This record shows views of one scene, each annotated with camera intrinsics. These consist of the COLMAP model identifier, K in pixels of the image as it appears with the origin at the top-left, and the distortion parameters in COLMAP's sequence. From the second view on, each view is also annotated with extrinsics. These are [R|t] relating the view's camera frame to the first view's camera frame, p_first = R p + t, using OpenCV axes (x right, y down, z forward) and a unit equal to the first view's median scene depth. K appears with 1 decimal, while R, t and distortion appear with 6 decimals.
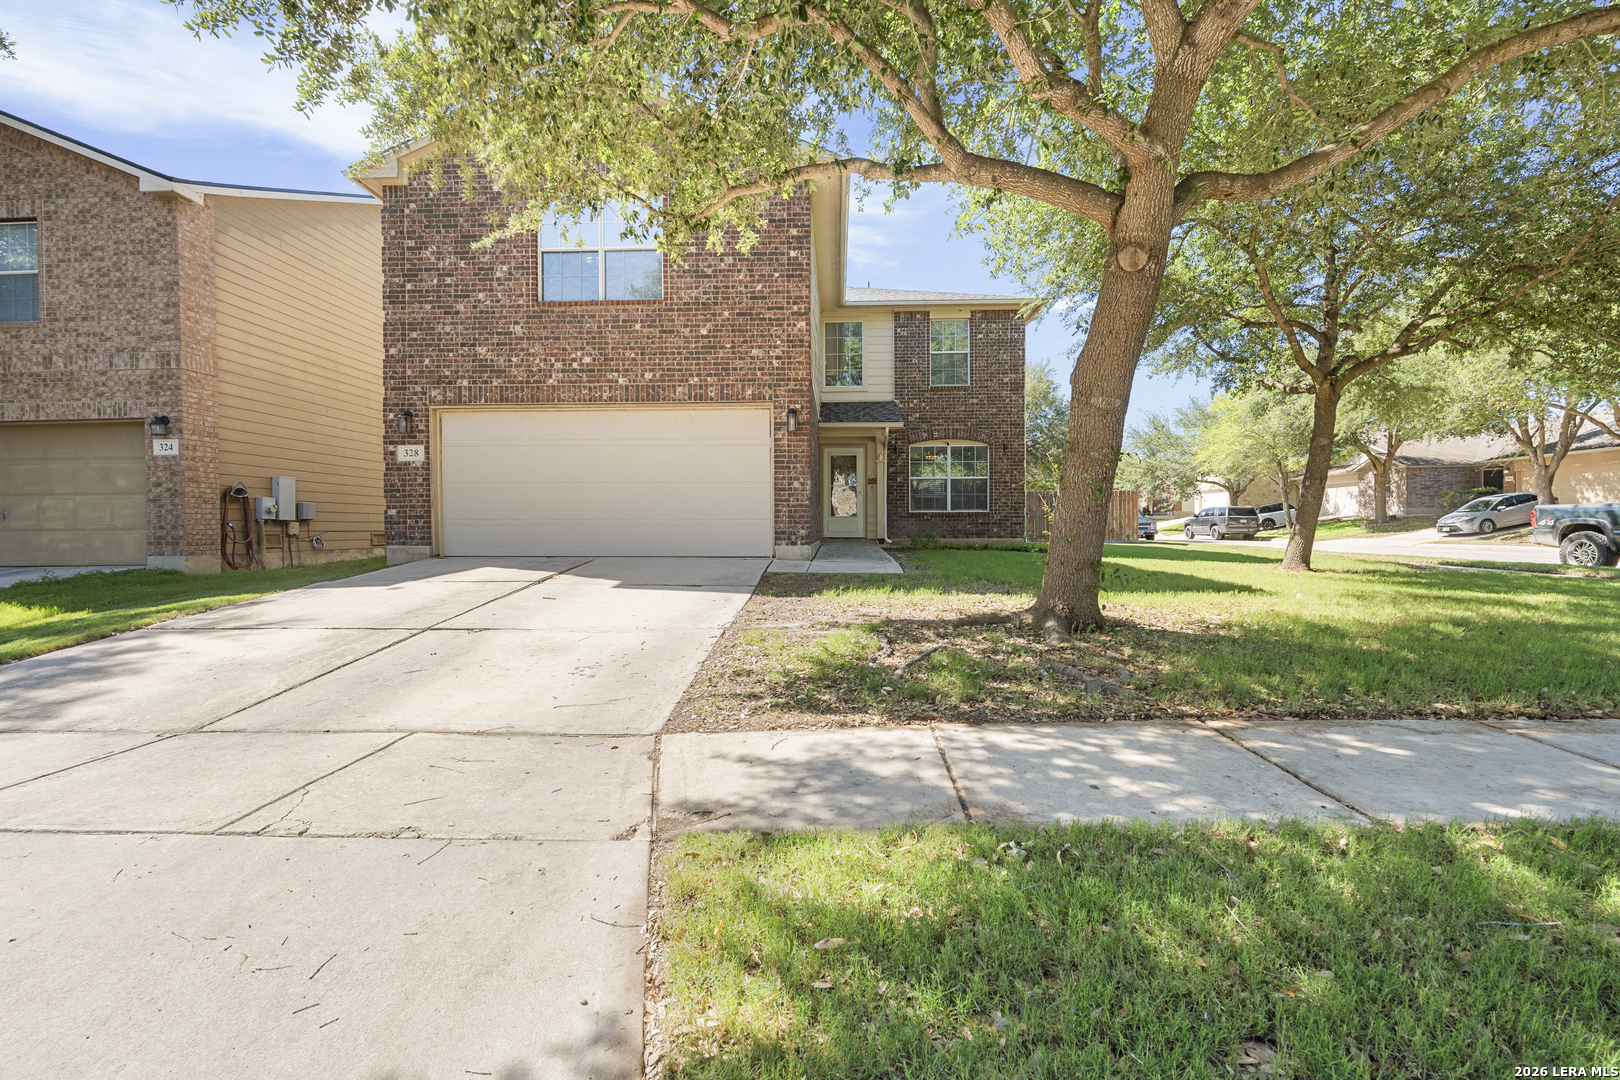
lens RADIAL K [[730.5, 0, 806.2], [0, 730.5, 535.3], [0, 0, 1]] dist [-0.003156, -0.006353]
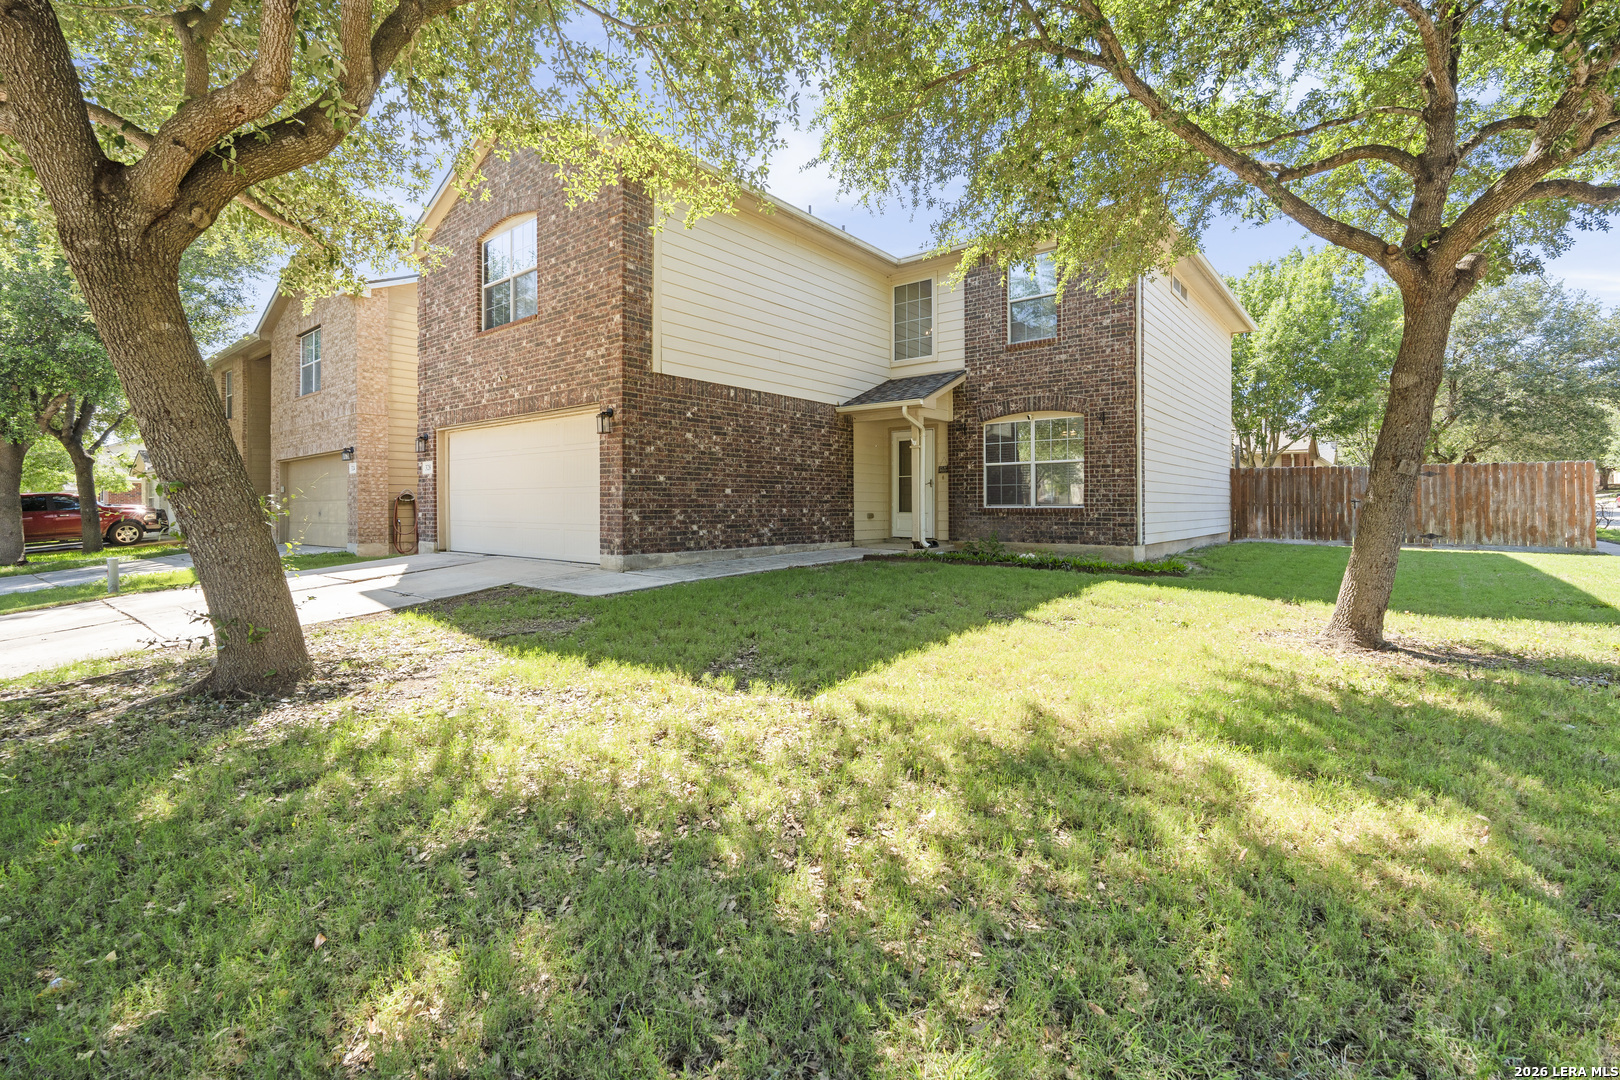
lens RADIAL K [[730.5, 0, 802.6], [0, 730.5, 502.2], [0, 0, 1]] dist [-0.003156, -0.006353]
pose [[0.791890, -0.001520, -0.610662, 0.472886], [-0.006199, 0.999925, -0.010528, -0.028458], [0.610632, 0.012123, 0.791821, 0.258761]]
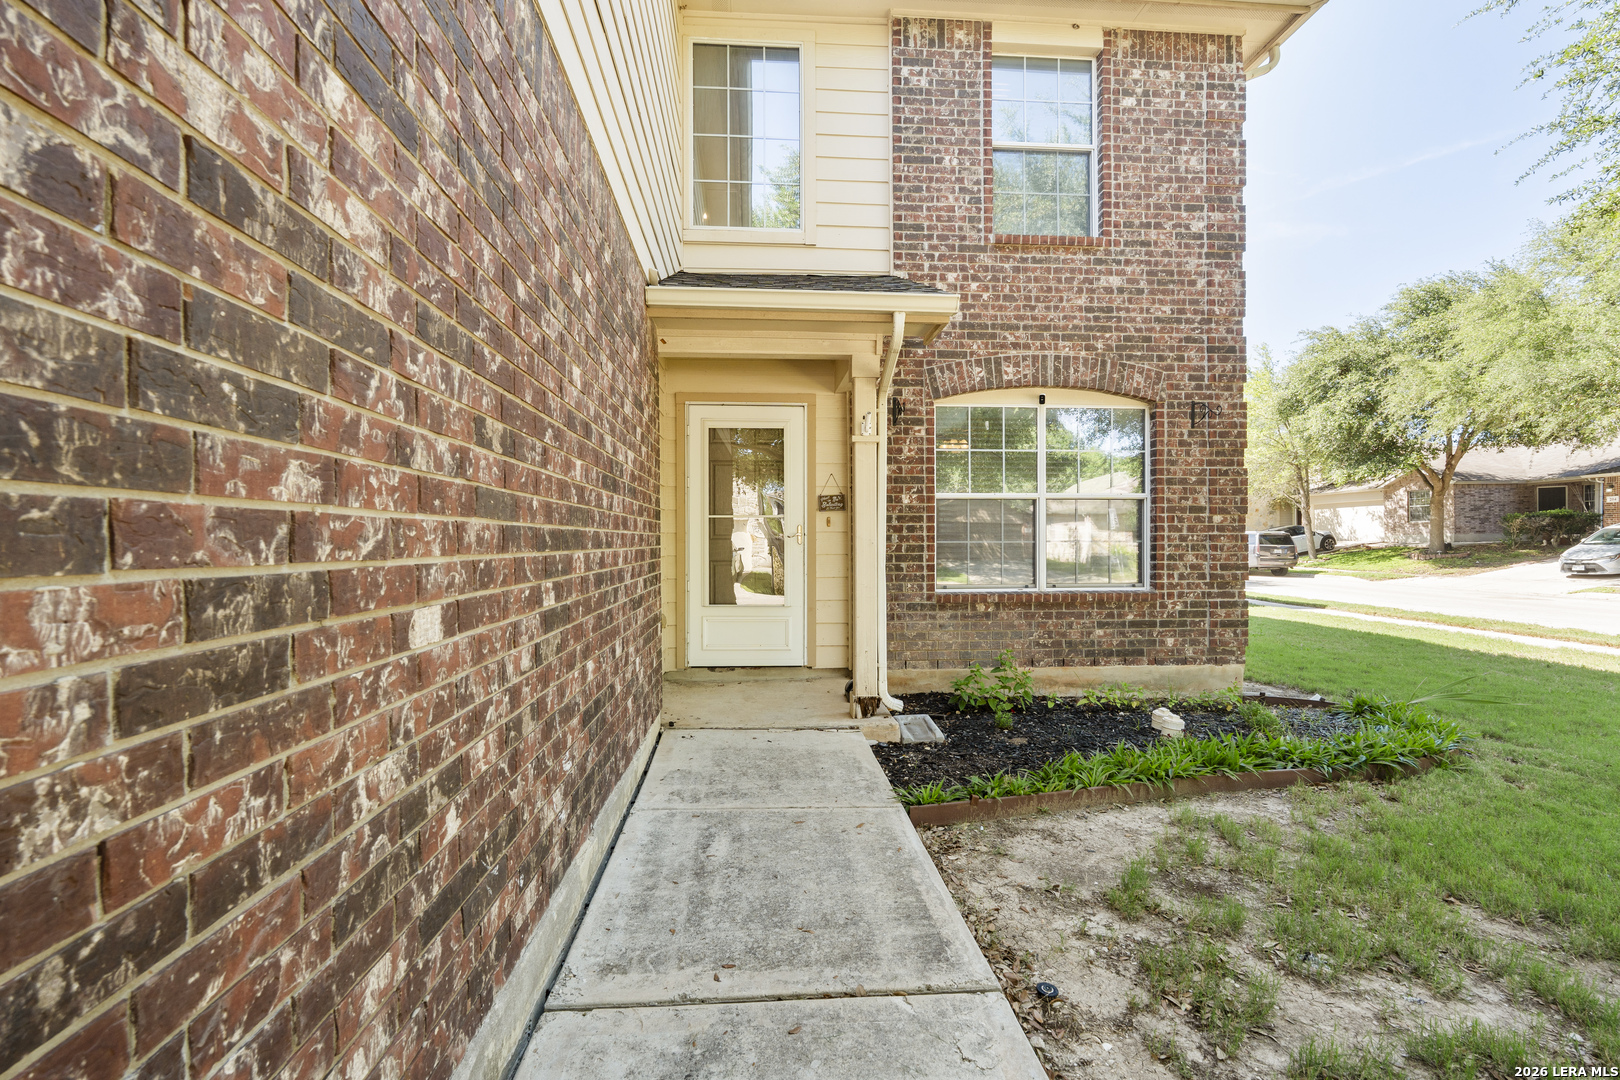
lens RADIAL K [[730.5, 0, 810.6], [0, 730.5, 543.4], [0, 0, 1]] dist [-0.003156, -0.006353]
pose [[0.993705, 0.000562, 0.112028, 0.043000], [0.000095, 0.999983, -0.005861, -0.053802], [-0.112029, 0.005835, 0.993688, 0.663445]]
